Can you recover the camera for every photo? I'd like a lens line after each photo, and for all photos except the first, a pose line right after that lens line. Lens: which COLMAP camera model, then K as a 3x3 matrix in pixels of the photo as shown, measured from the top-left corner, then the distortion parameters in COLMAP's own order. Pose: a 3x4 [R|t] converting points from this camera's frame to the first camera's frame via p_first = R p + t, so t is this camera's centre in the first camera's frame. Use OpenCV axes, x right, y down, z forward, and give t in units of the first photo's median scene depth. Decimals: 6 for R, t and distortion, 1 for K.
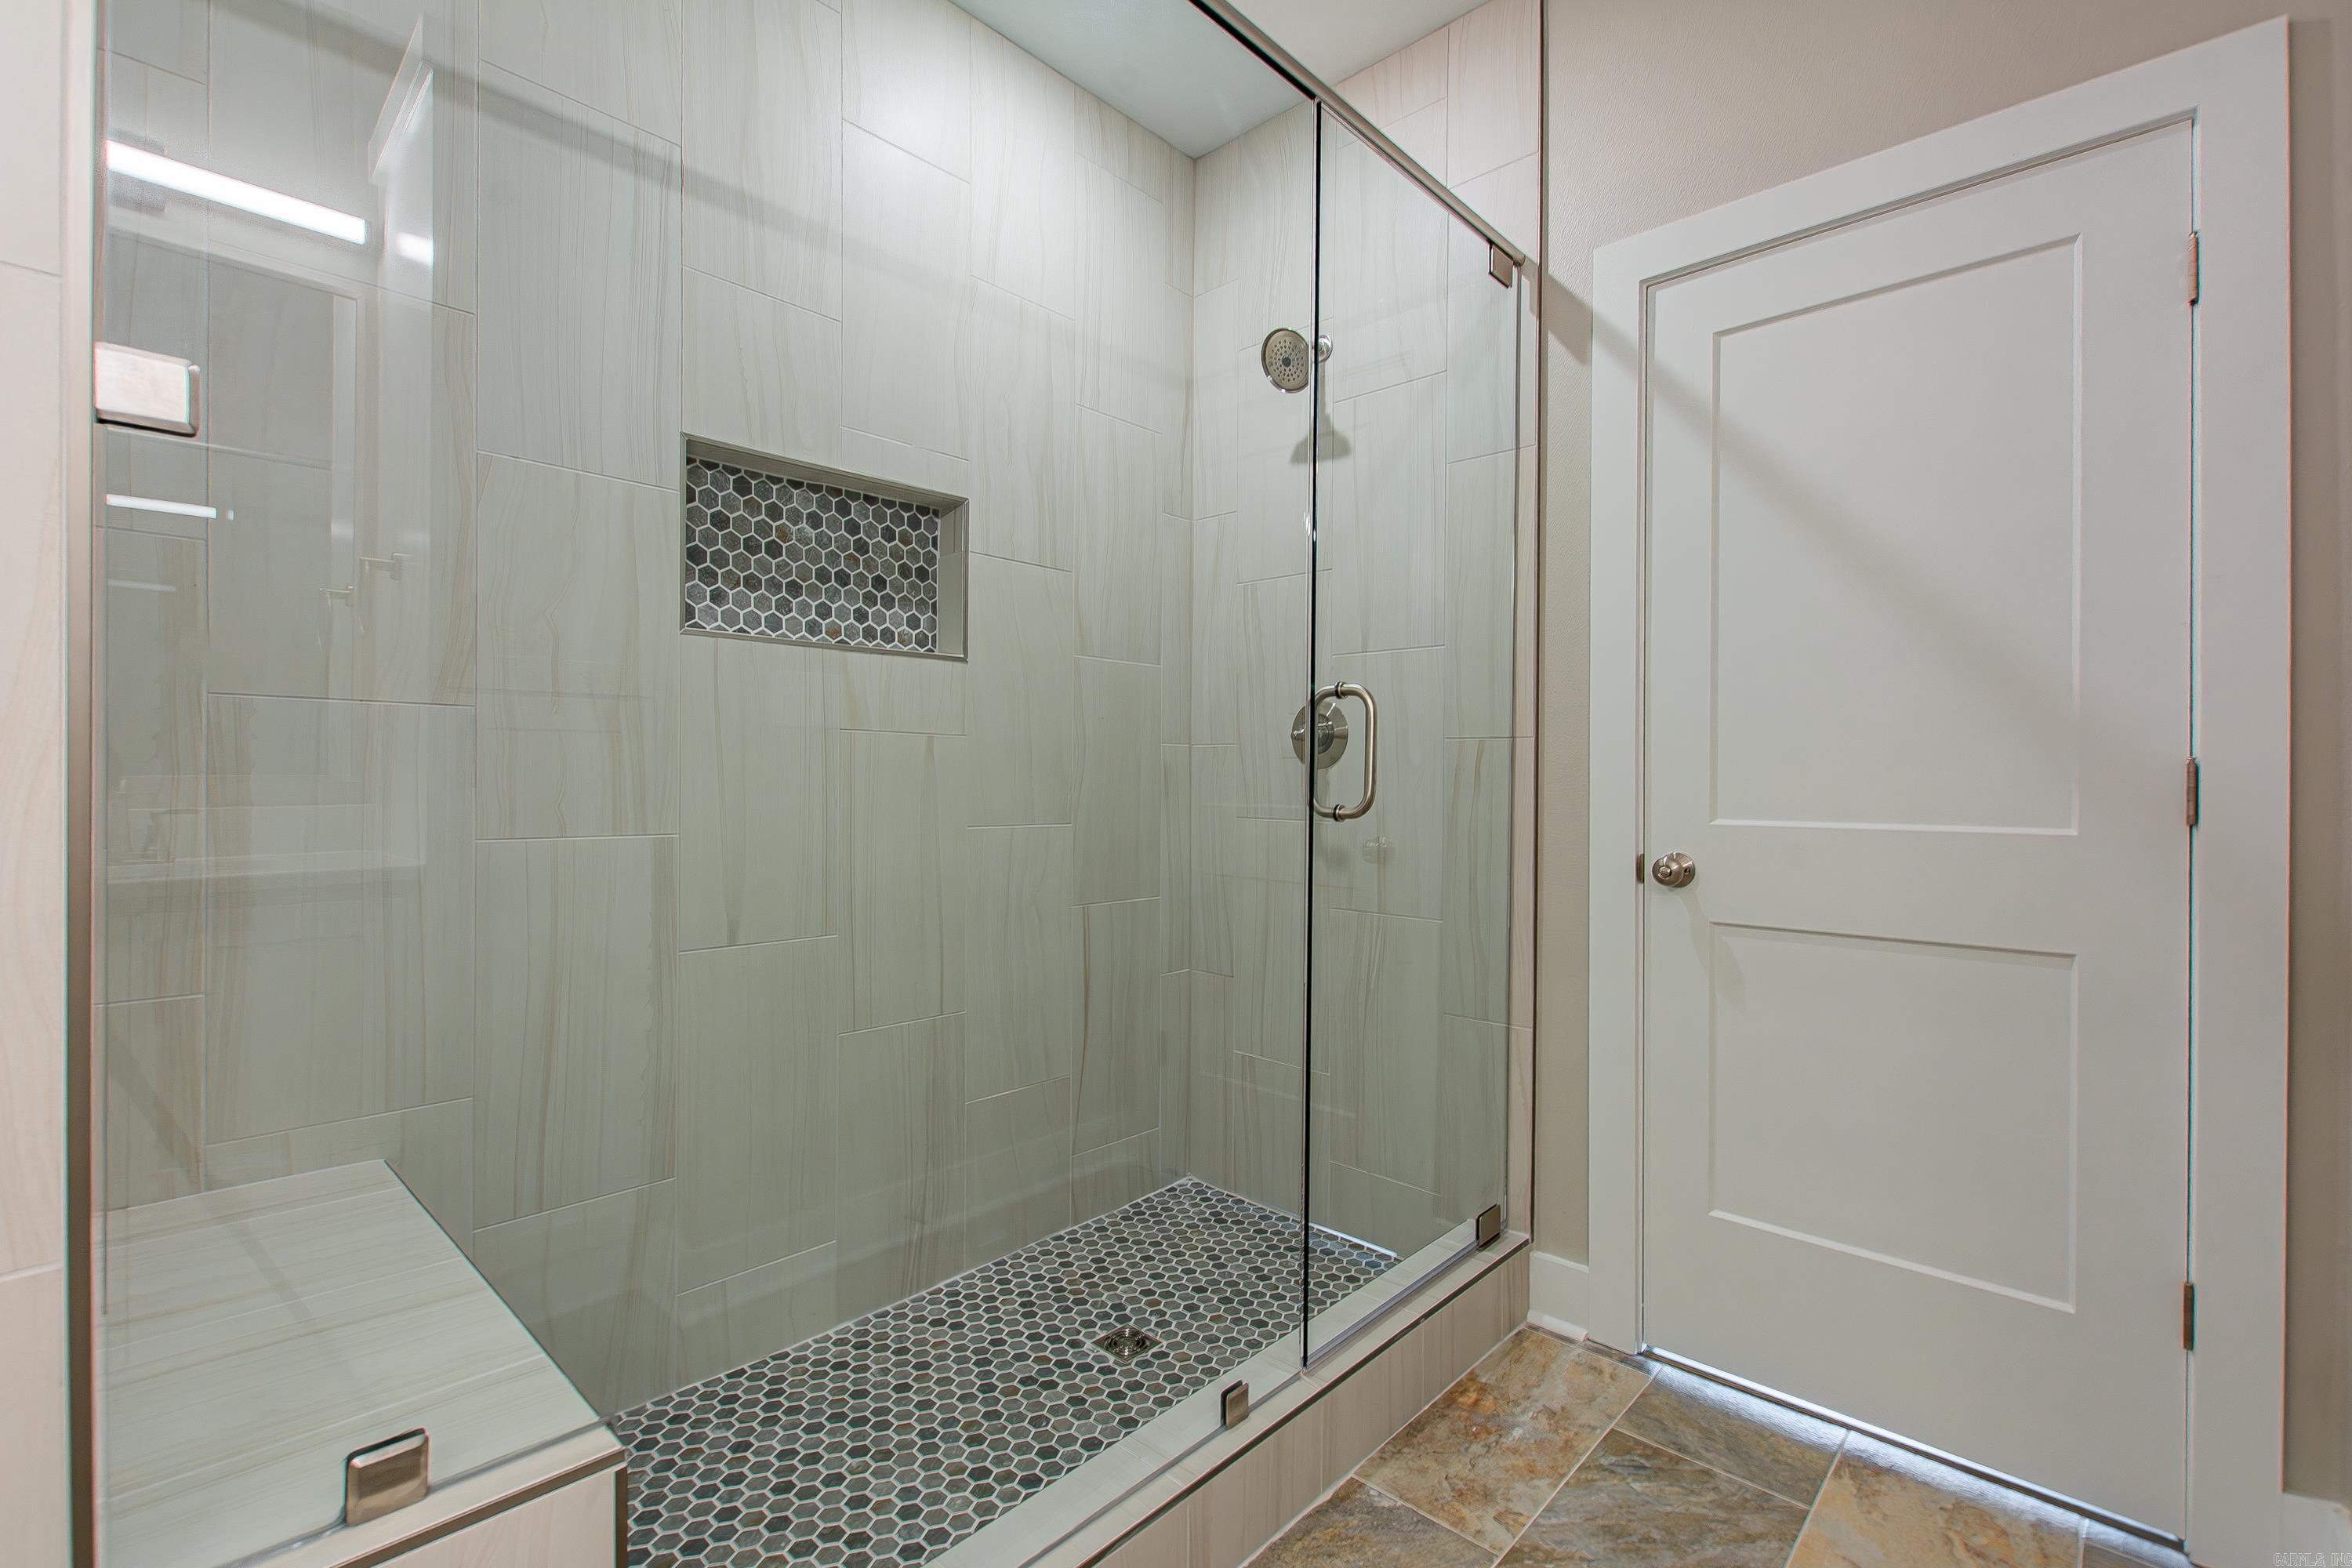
lens RADIAL K [[1081.3, 0, 1183.1], [0, 1081.3, 777.4], [0, 0, 1]] dist [0.001202, -0.000409]
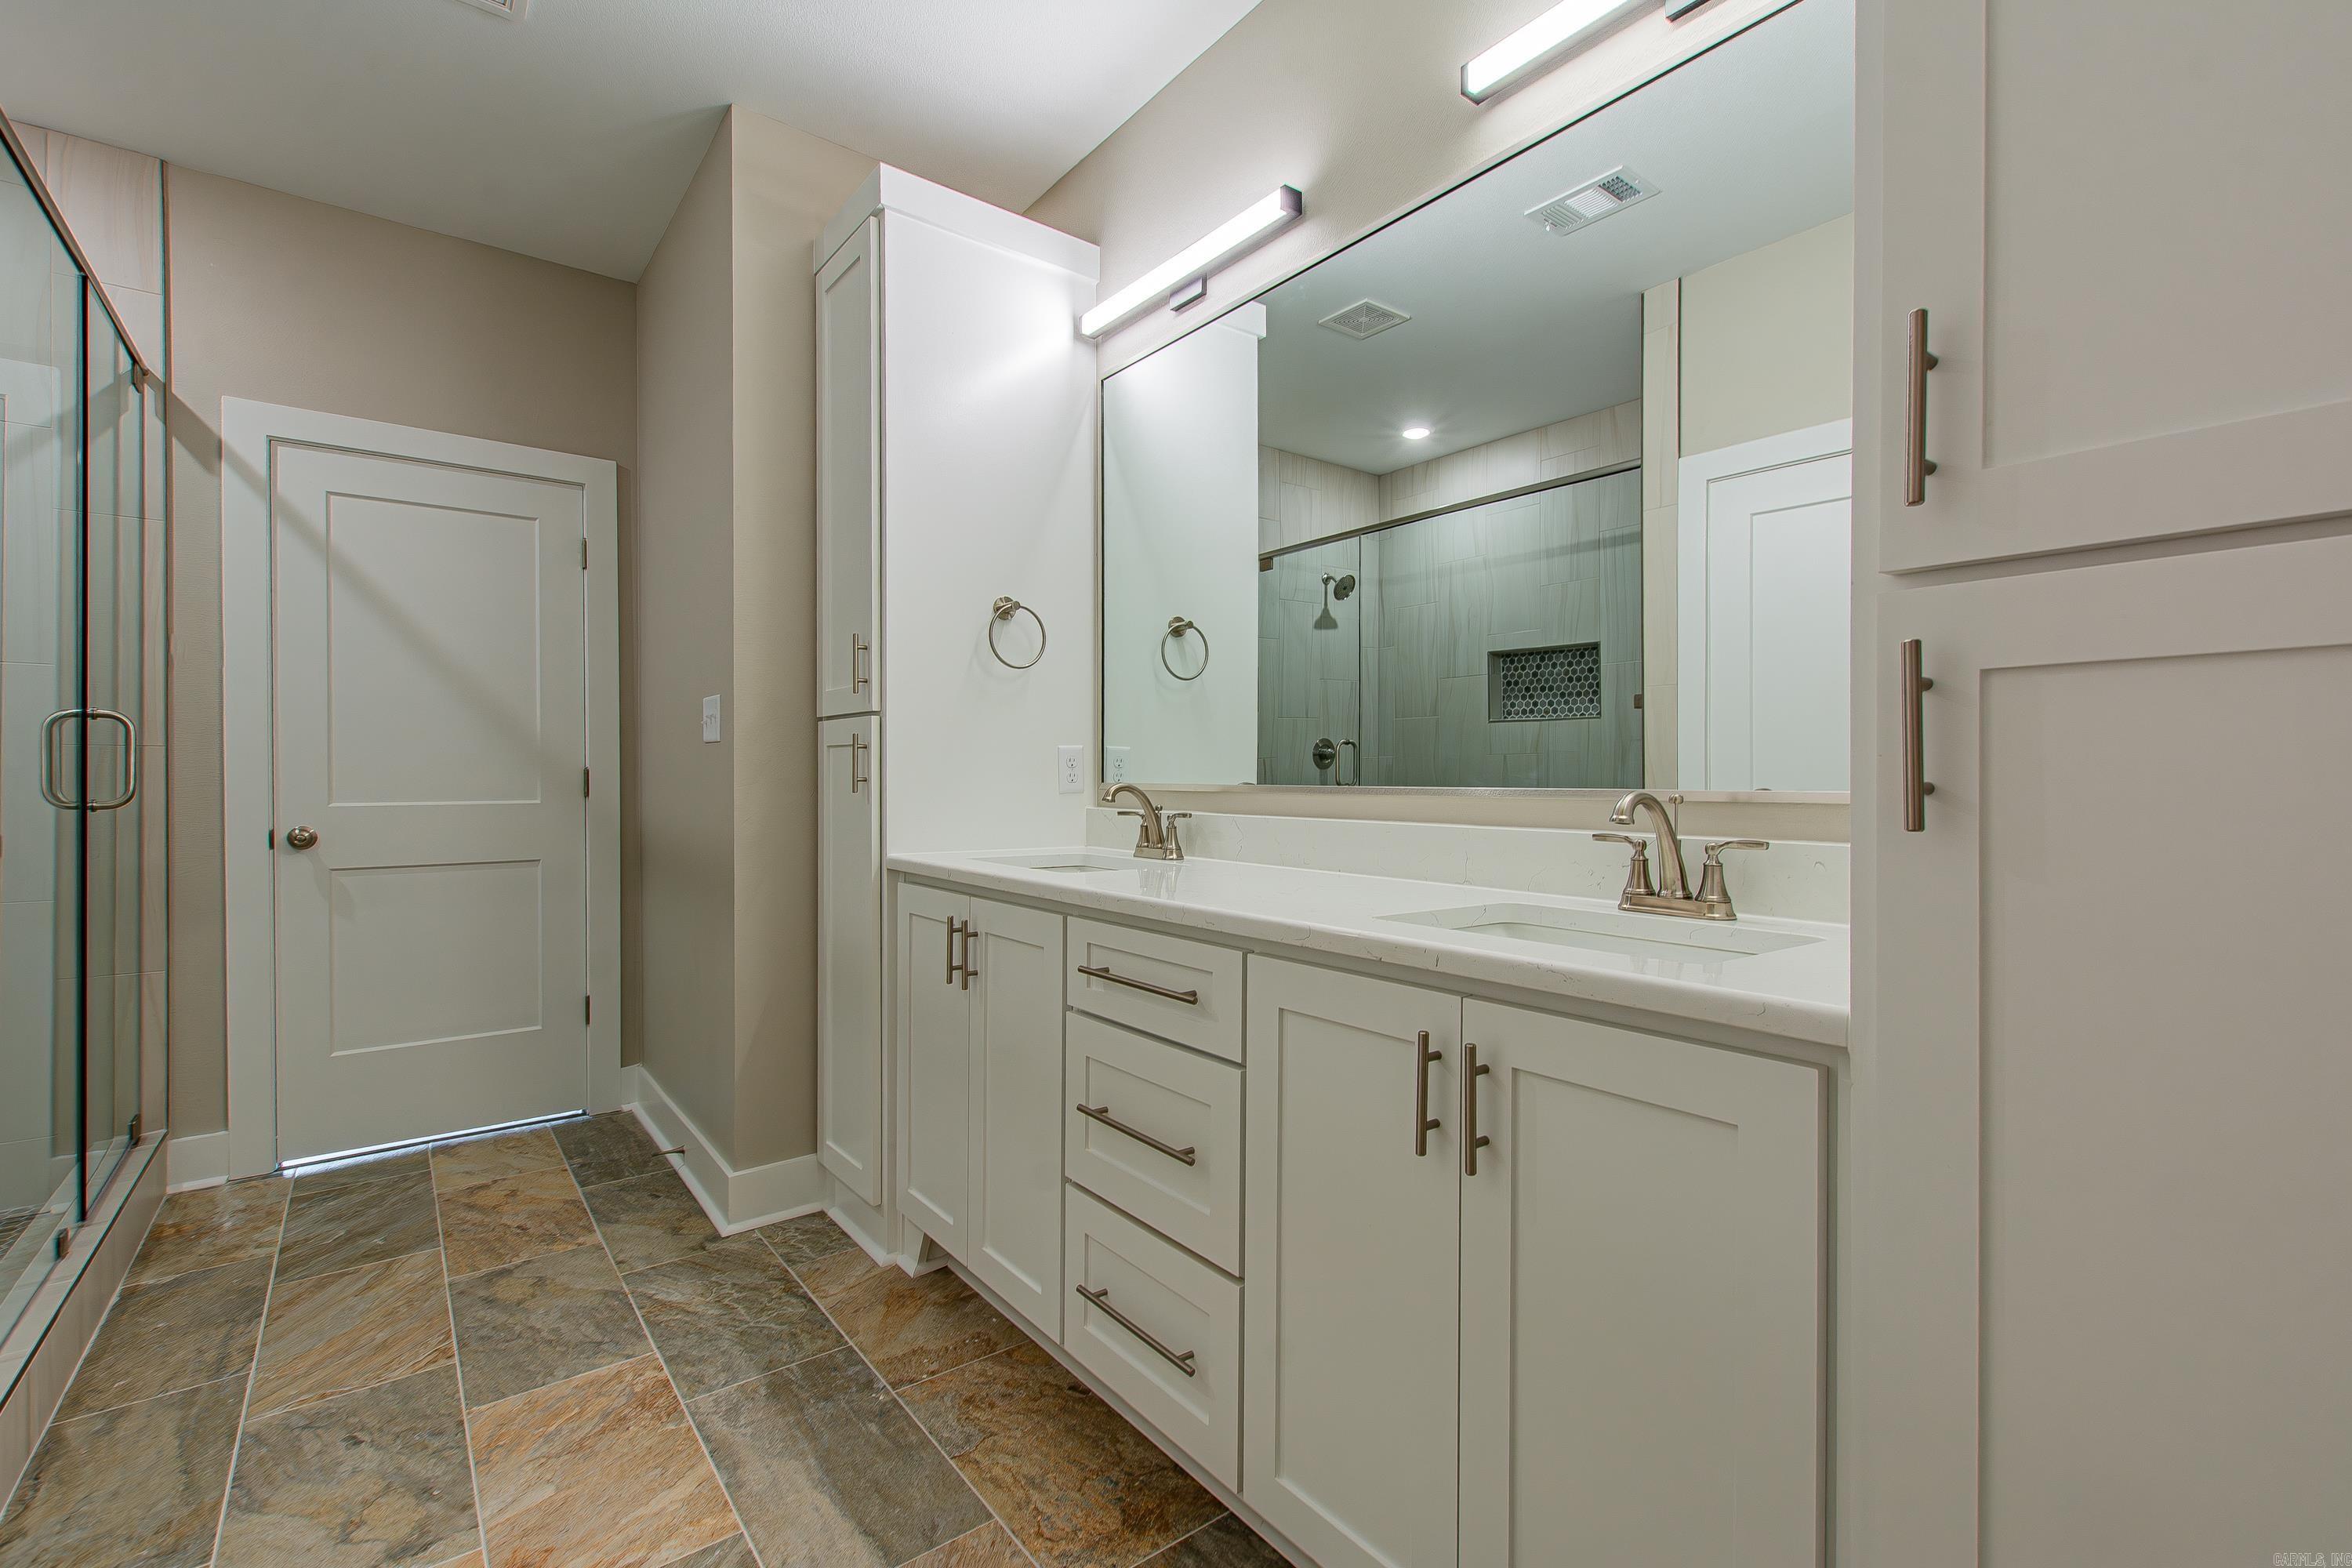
lens RADIAL K [[1034.3, 0, 1176.0], [0, 1034.3, 784.0], [0, 0, 1]] dist [-0.020586, 0.000579]
pose [[0.188835, -0.011893, 0.981937, -0.704235], [0.003629, 0.999928, 0.011413, -0.001779], [-0.982002, 0.001409, 0.188865, -0.466414]]
